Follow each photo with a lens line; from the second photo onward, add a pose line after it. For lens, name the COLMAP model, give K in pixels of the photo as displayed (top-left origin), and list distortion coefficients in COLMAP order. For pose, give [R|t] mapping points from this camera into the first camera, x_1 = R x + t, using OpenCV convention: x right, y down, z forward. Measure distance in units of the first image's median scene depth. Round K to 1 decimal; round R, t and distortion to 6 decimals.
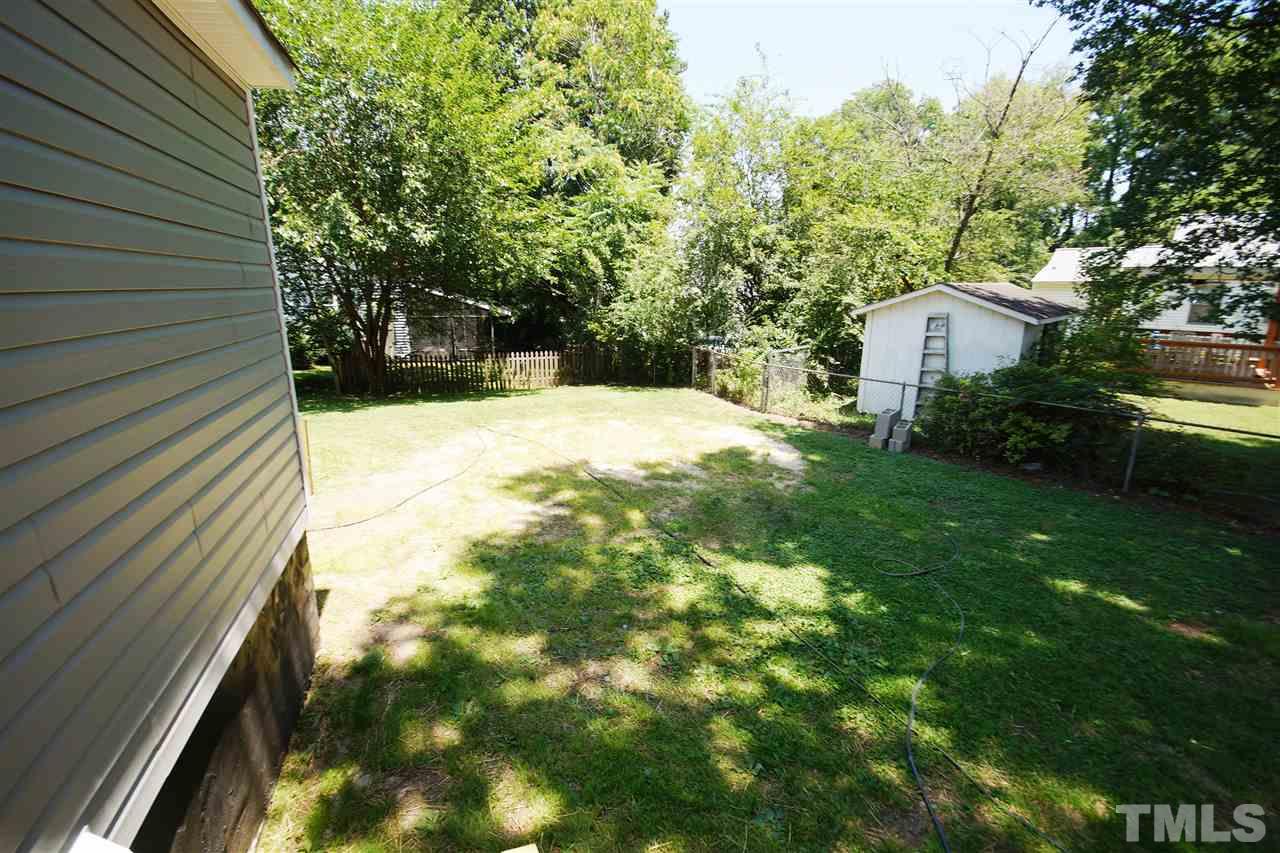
lens RADIAL K [[565.3, 0, 632.2], [0, 565.3, 426.8], [0, 0, 1]] dist [0.002524, -0.007610]
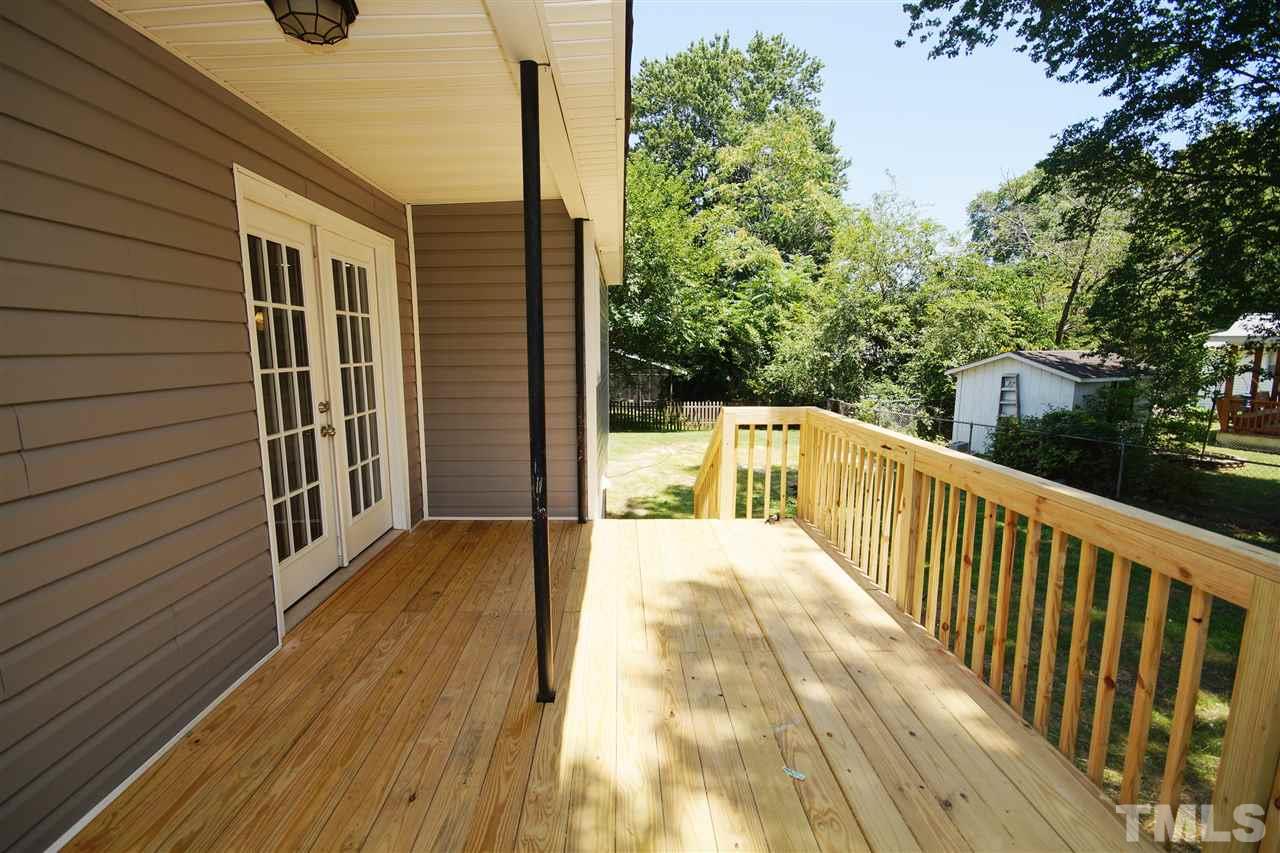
lens RADIAL K [[565.3, 0, 632.2], [0, 565.3, 426.8], [0, 0, 1]] dist [0.002524, -0.007610]
pose [[0.956636, 0.035351, -0.289133, 0.063064], [-0.065753, 0.993195, -0.096121, 0.082942], [0.283768, 0.110964, 0.952451, -0.379408]]
